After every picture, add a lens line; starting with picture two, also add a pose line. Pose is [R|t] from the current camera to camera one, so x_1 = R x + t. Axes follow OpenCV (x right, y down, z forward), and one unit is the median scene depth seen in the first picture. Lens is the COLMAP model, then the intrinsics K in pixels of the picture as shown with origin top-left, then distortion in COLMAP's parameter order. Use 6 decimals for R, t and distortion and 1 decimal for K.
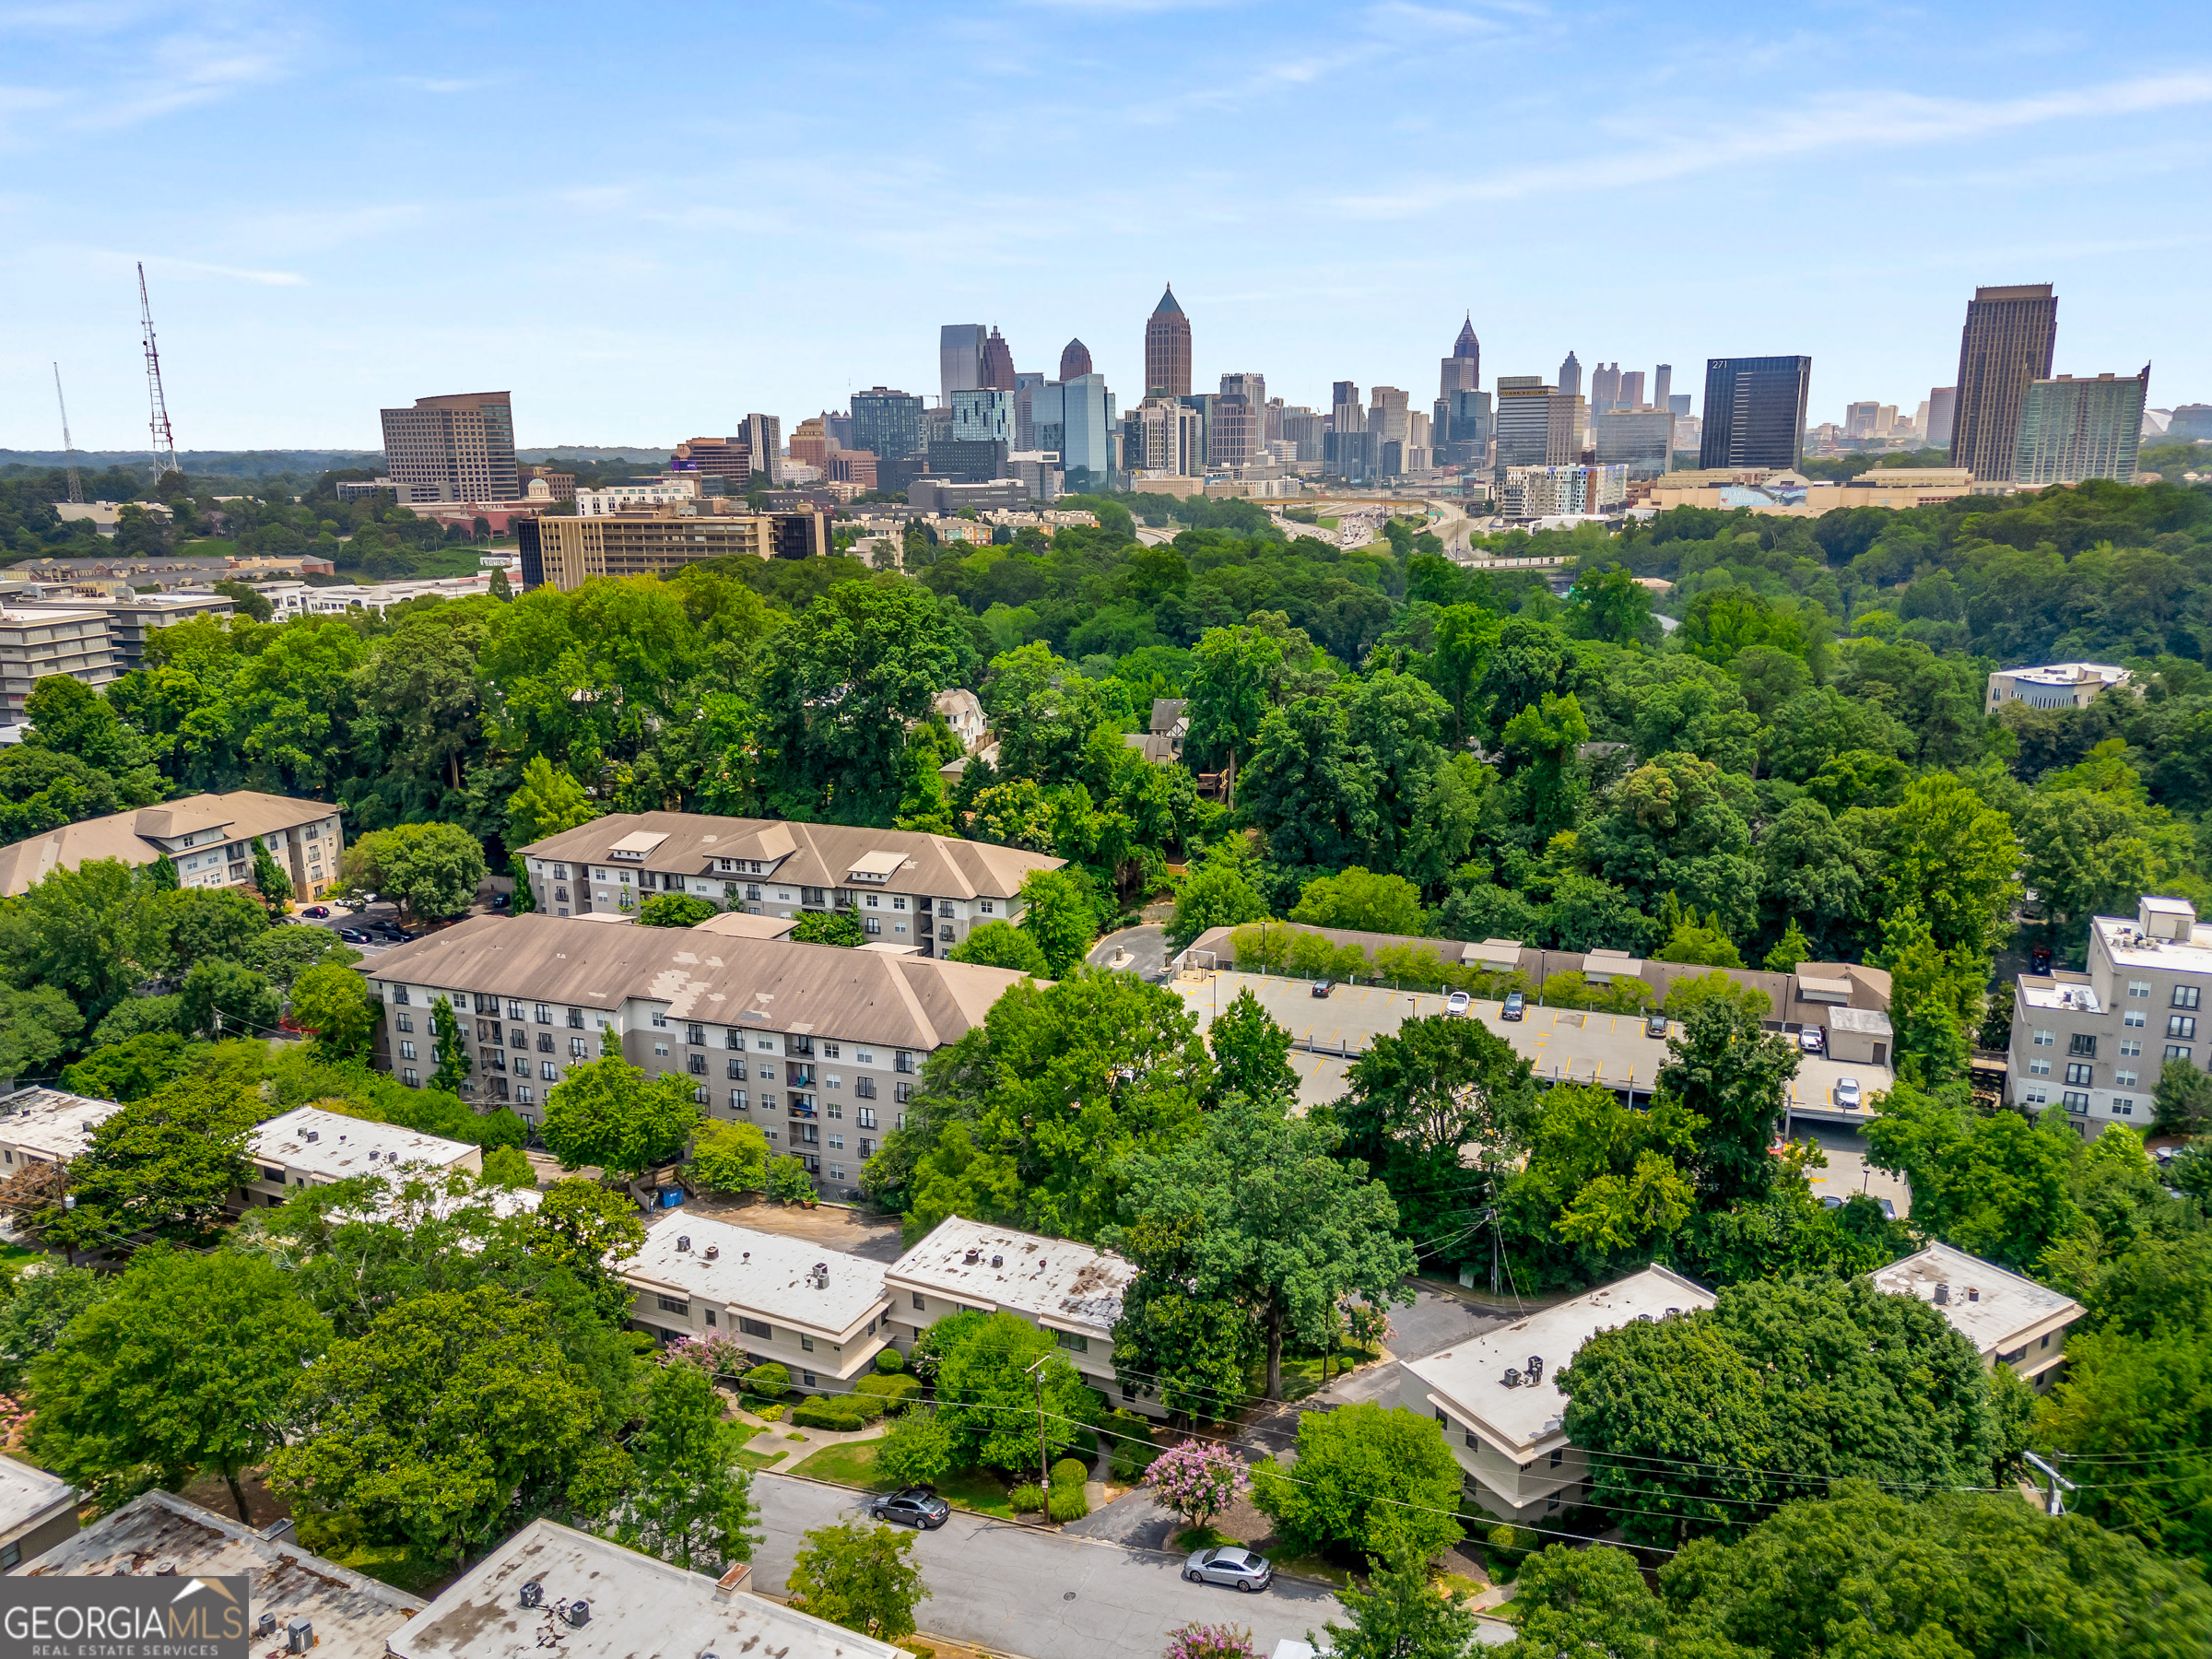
lens RADIAL K [[1570.0, 0, 1106.0], [0, 1570.0, 829.5], [0, 0, 1]] dist [0.072795, -0.067925]
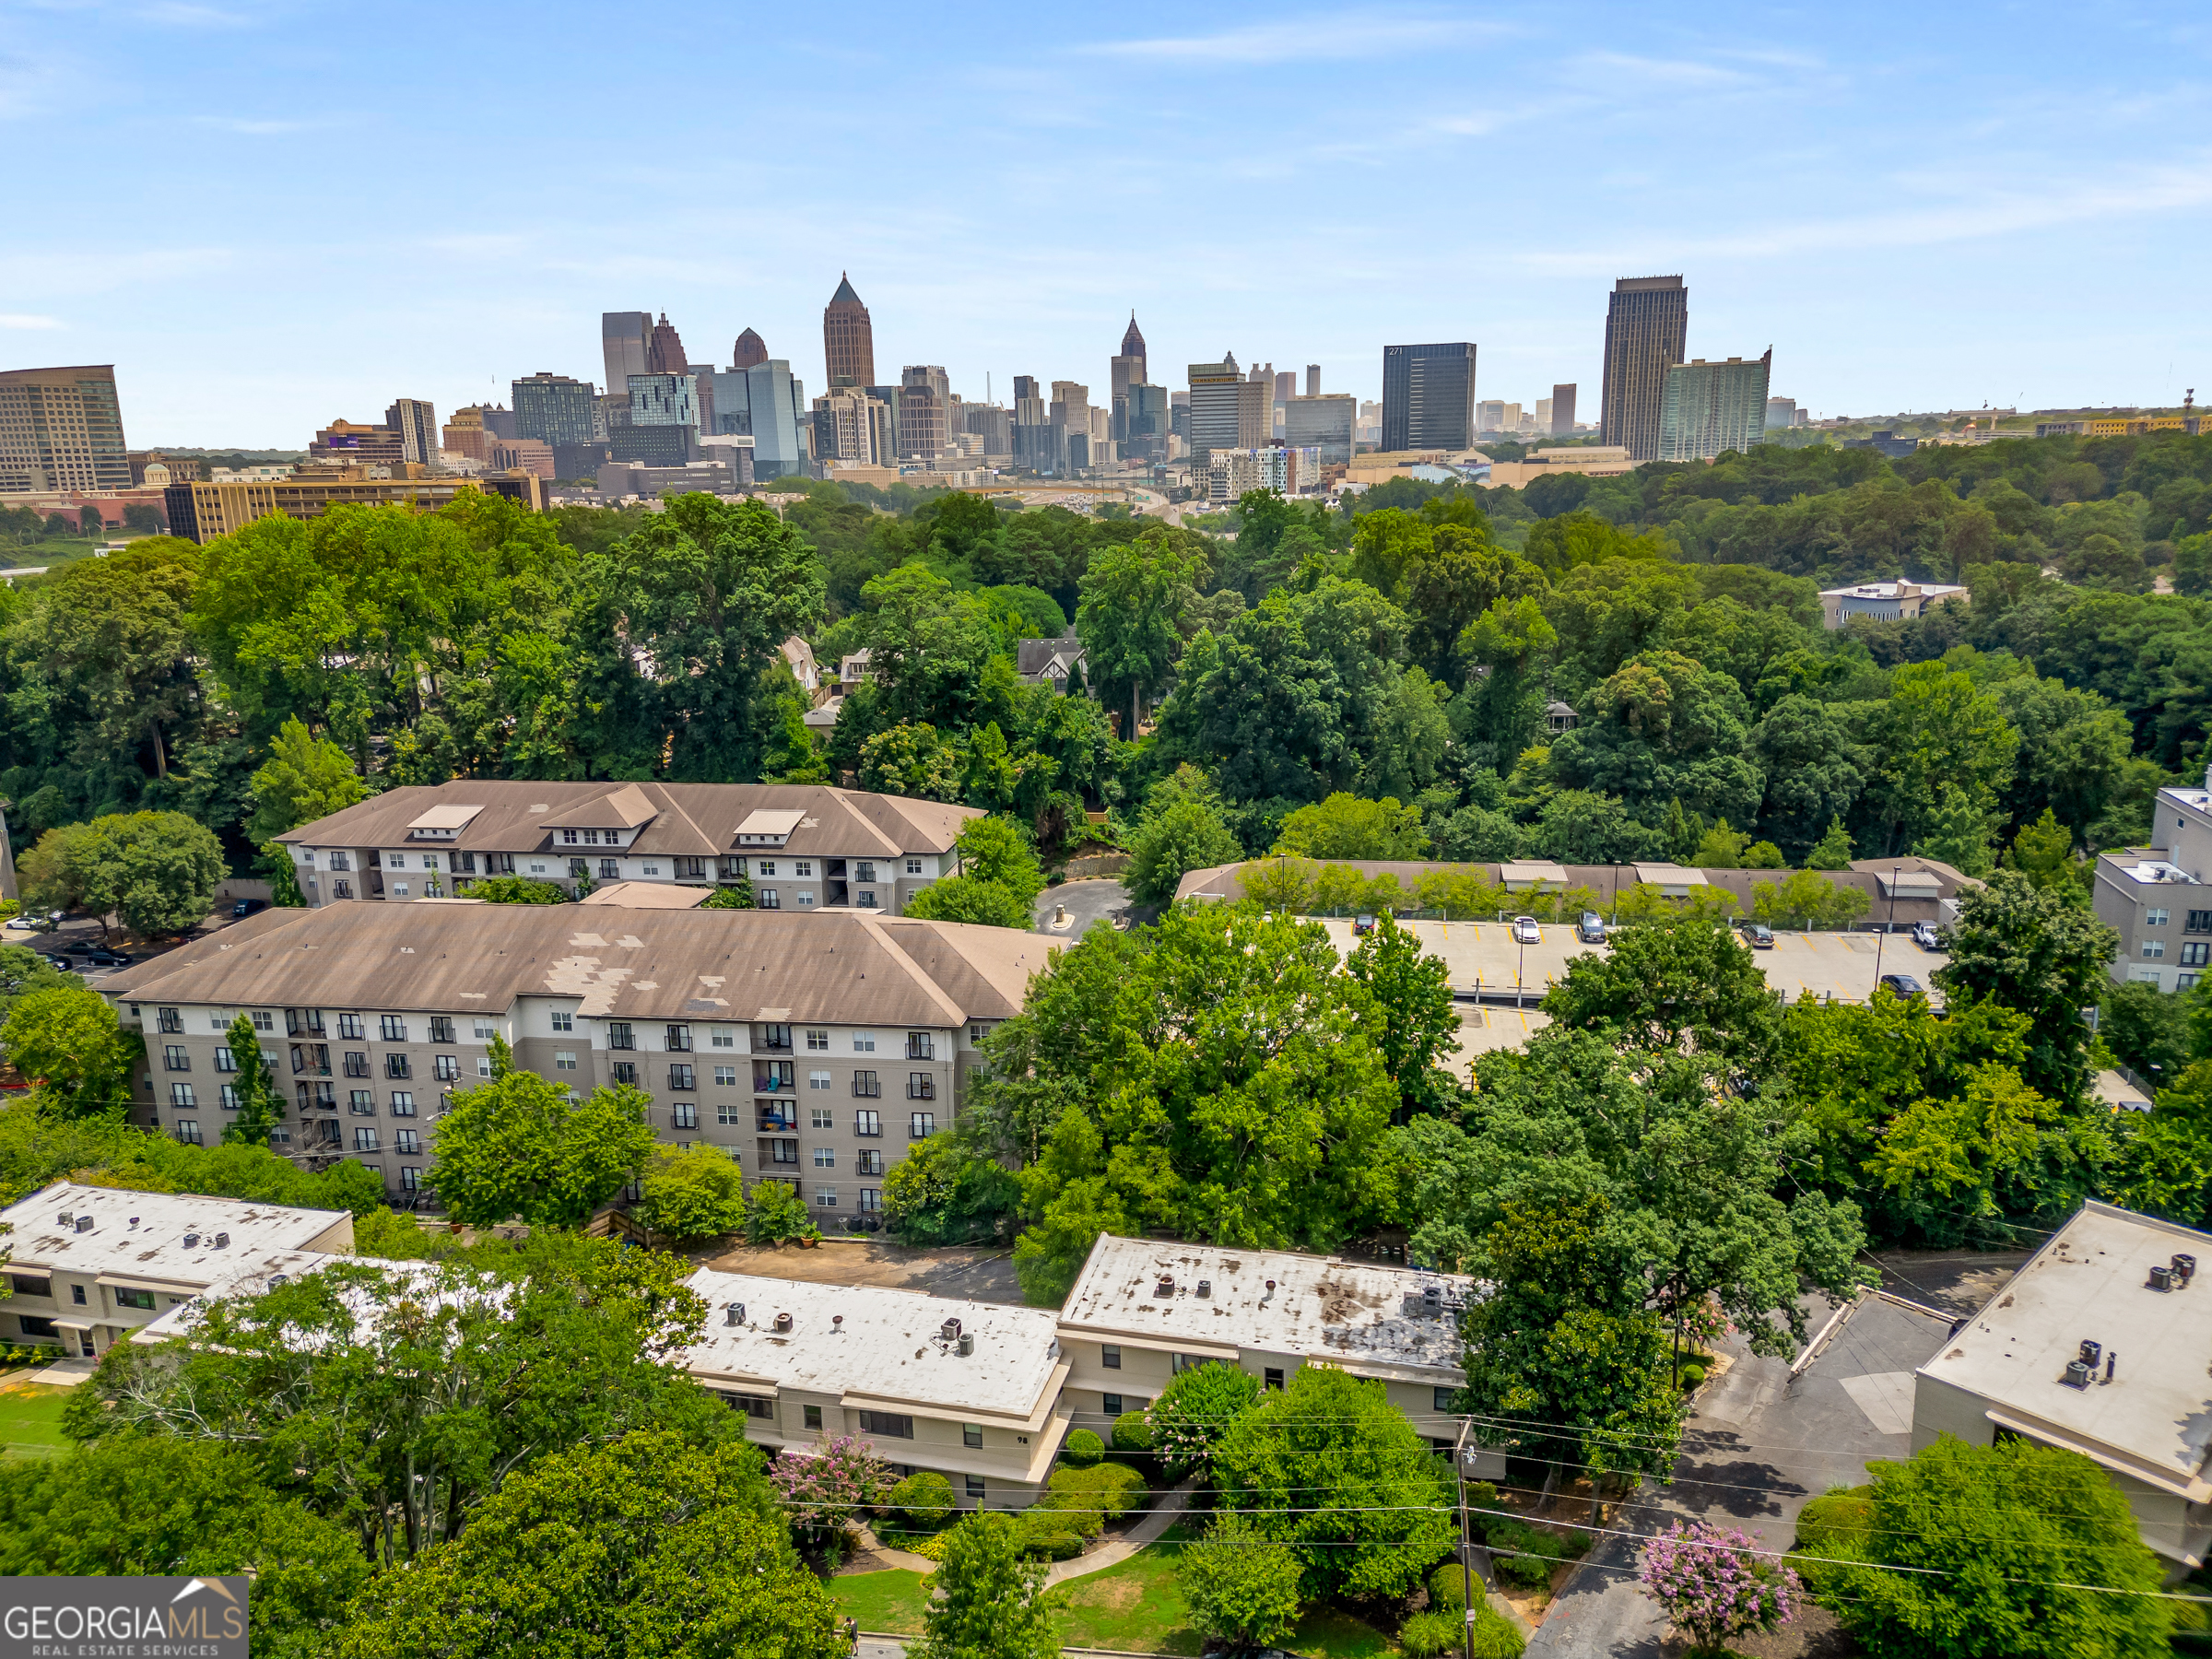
lens RADIAL K [[1562.6, 0, 1106.0], [0, 1562.6, 829.5], [0, 0, 1]] dist [0.080997, -0.056322]
pose [[0.979443, -0.057050, 0.193487, -0.123598], [0.057046, 0.998356, 0.005599, 0.028548], [-0.193488, 0.005553, 0.981087, 0.151767]]
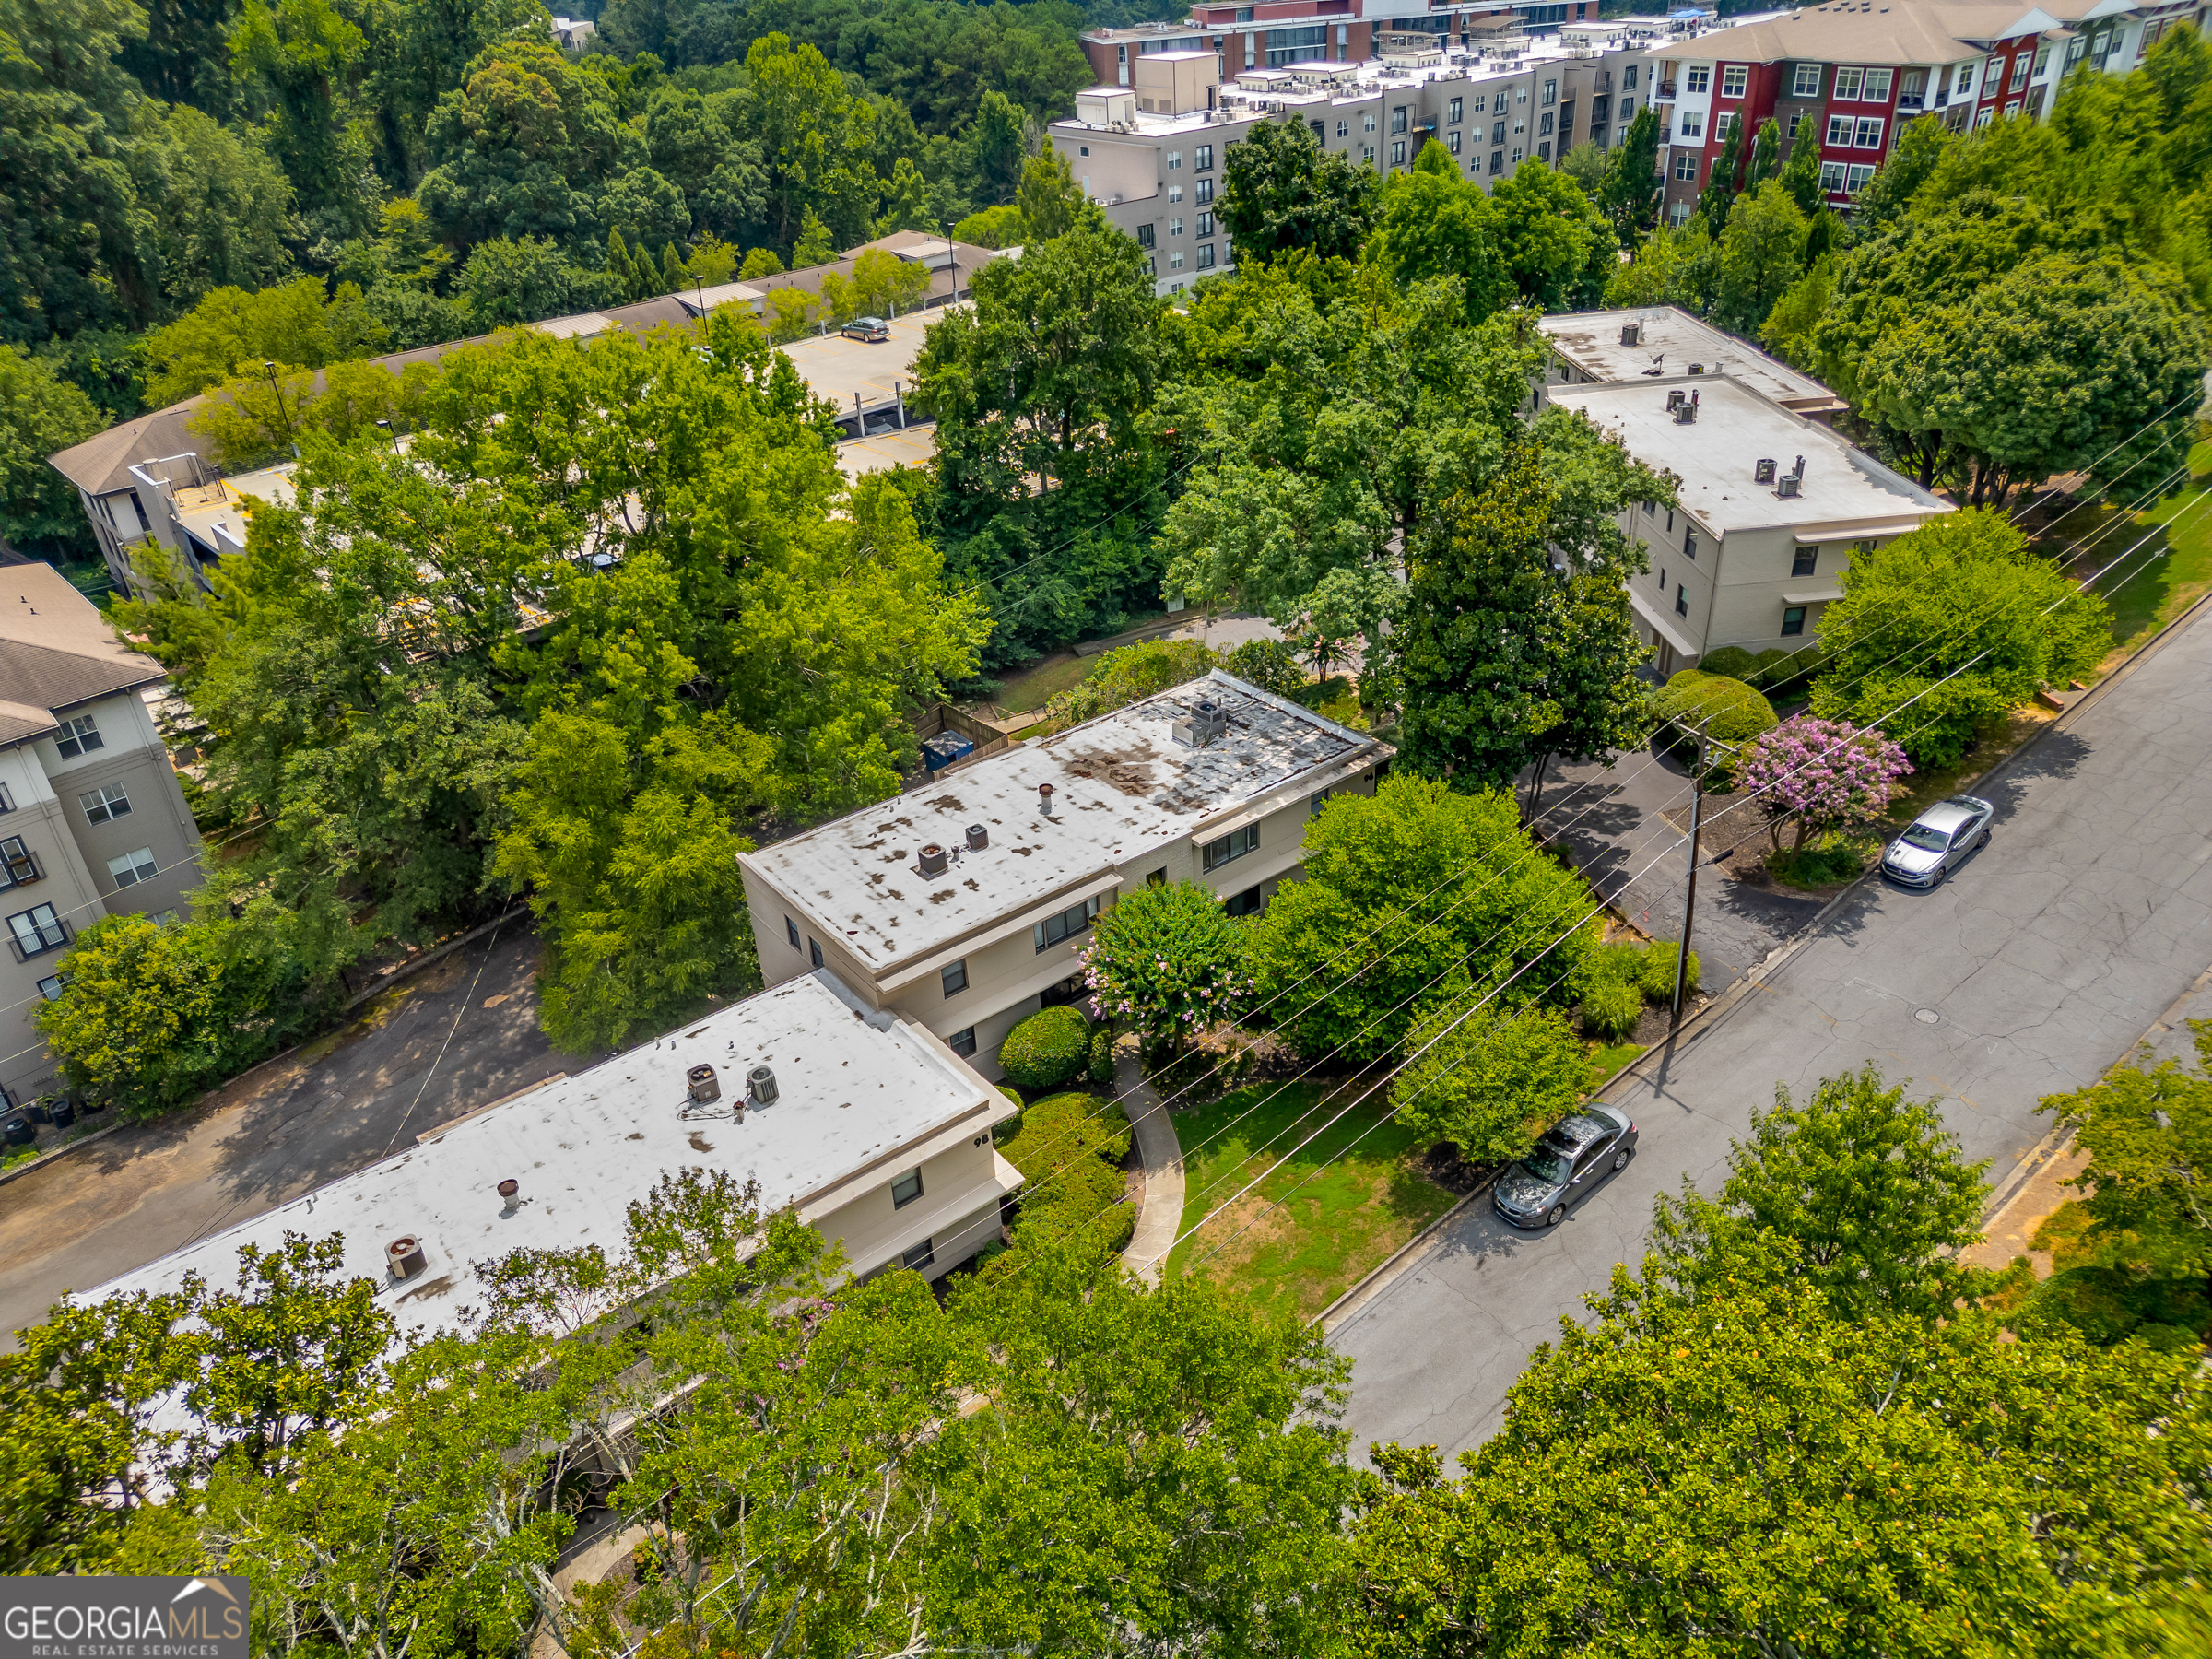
lens RADIAL K [[1562.6, 0, 1106.0], [0, 1562.6, 829.5], [0, 0, 1]] dist [0.080997, -0.056322]
pose [[0.449550, -0.470823, 0.759098, -0.212470], [0.261036, 0.881960, 0.392437, 0.047907], [-0.854263, 0.021732, 0.519387, 0.367058]]
